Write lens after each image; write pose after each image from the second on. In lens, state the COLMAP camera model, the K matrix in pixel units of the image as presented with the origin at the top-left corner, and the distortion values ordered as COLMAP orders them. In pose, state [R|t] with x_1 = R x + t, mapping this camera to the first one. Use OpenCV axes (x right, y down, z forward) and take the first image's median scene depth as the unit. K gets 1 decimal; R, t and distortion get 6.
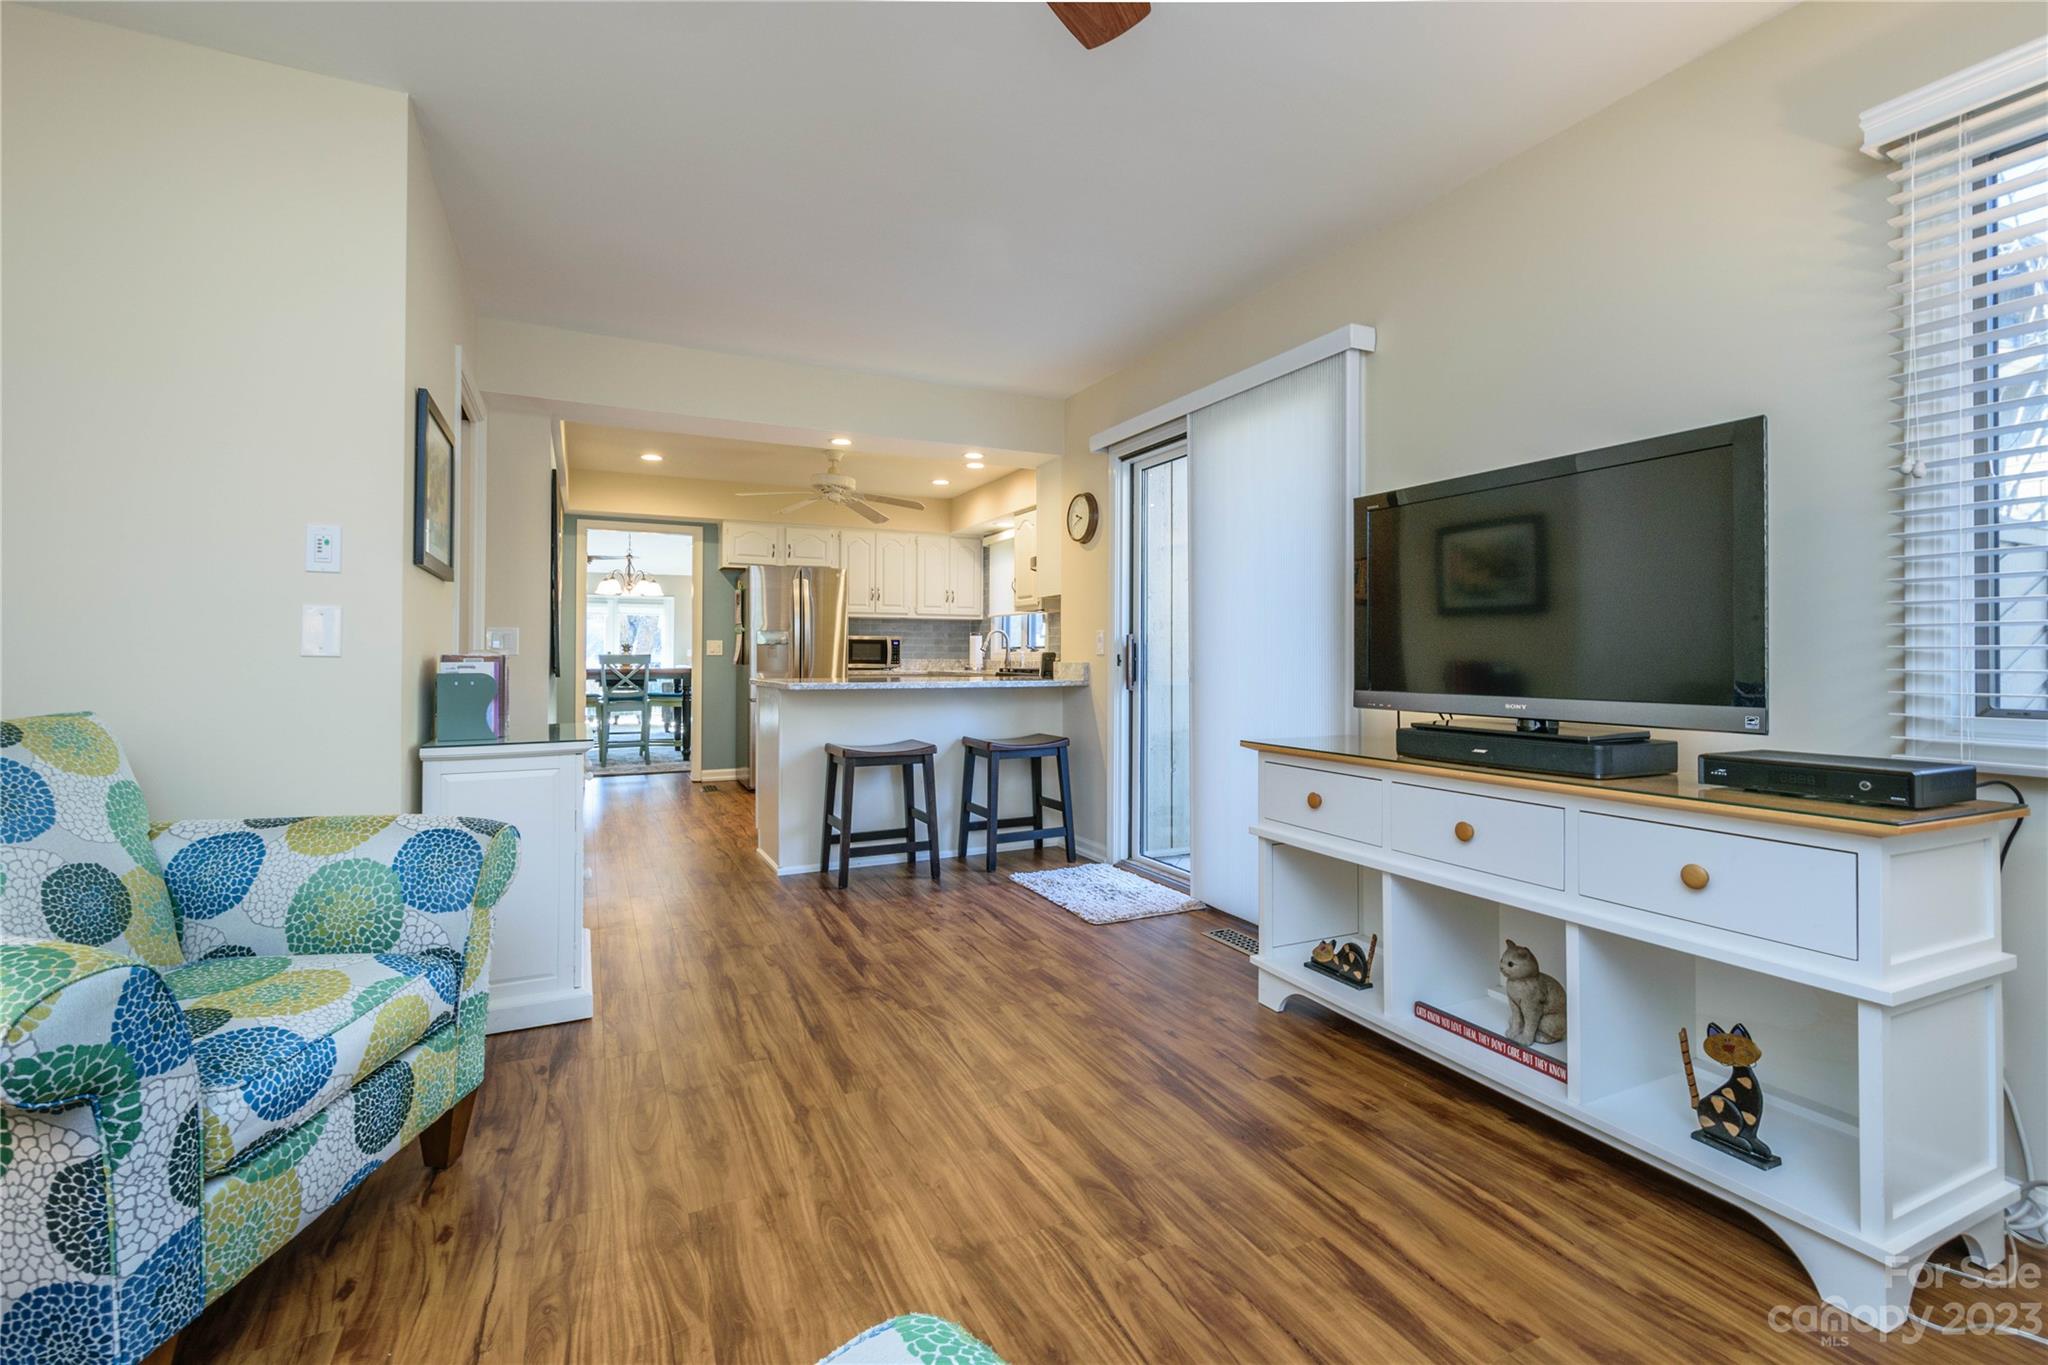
lens RADIAL K [[910.5, 0, 1033.8], [0, 910.5, 652.3], [0, 0, 1]] dist [0.003901, -0.000075]
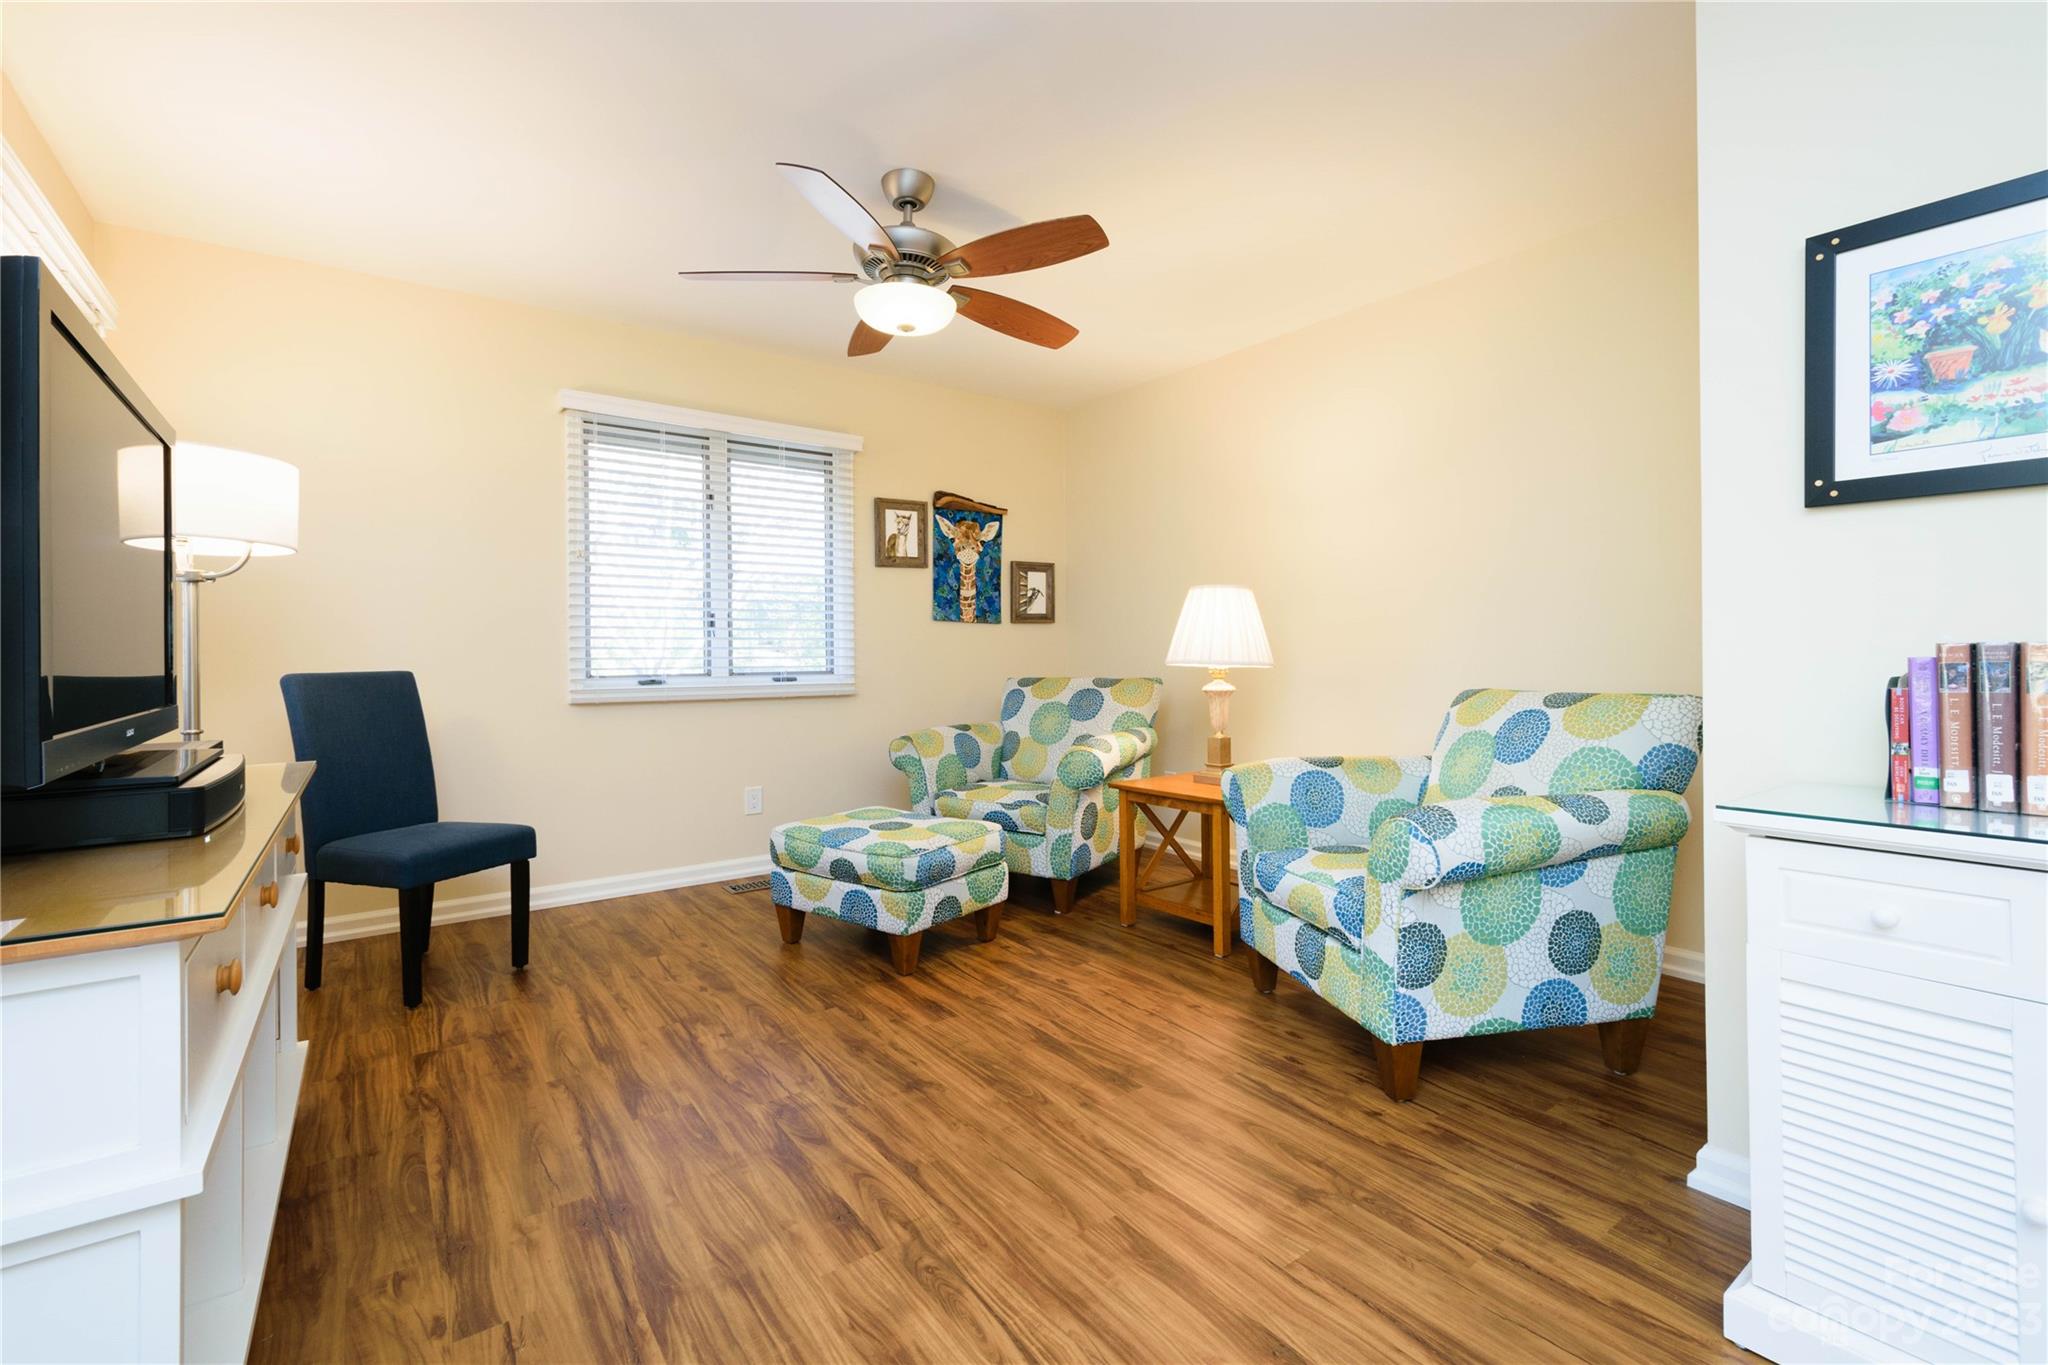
lens RADIAL K [[910.5, 0, 1033.8], [0, 910.5, 652.3], [0, 0, 1]] dist [0.003901, -0.000075]
pose [[-0.984782, 0.007029, -0.173651, -0.007162], [0.007692, 0.999965, -0.003147, 0.006827], [0.173623, -0.004435, -0.984802, 1.773568]]
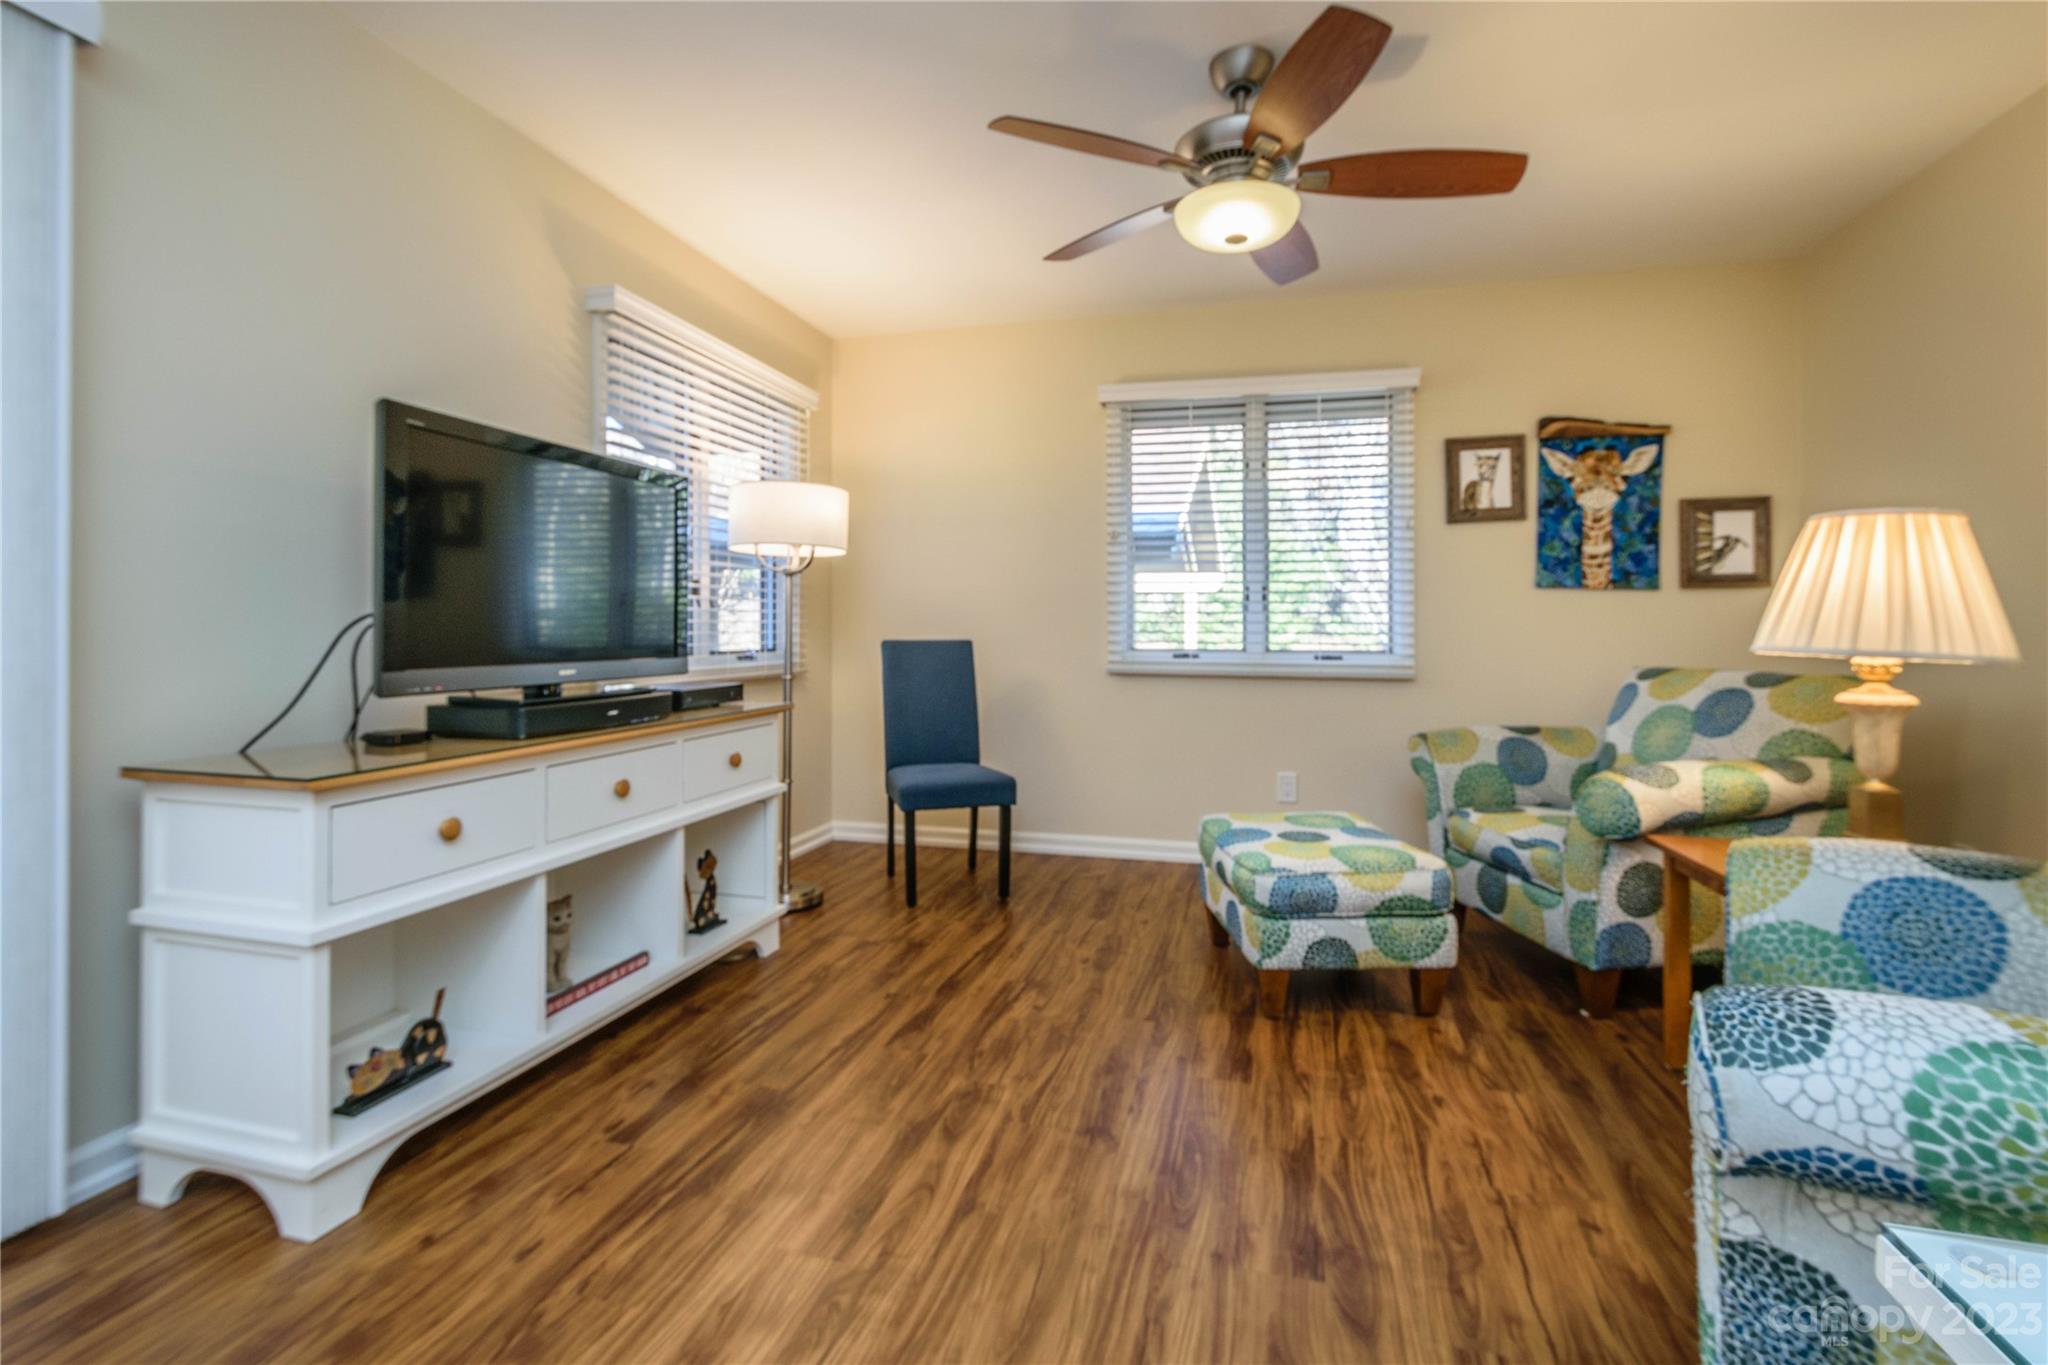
lens RADIAL K [[923.1, 0, 1022.2], [0, 923.1, 624.2], [0, 0, 1]] dist [0.003616, -0.000276]
pose [[-0.749524, 0.000272, 0.661978, -0.585480], [-0.006308, 0.999952, -0.007554, 0.007096], [-0.661948, -0.009838, -0.749486, 1.459960]]
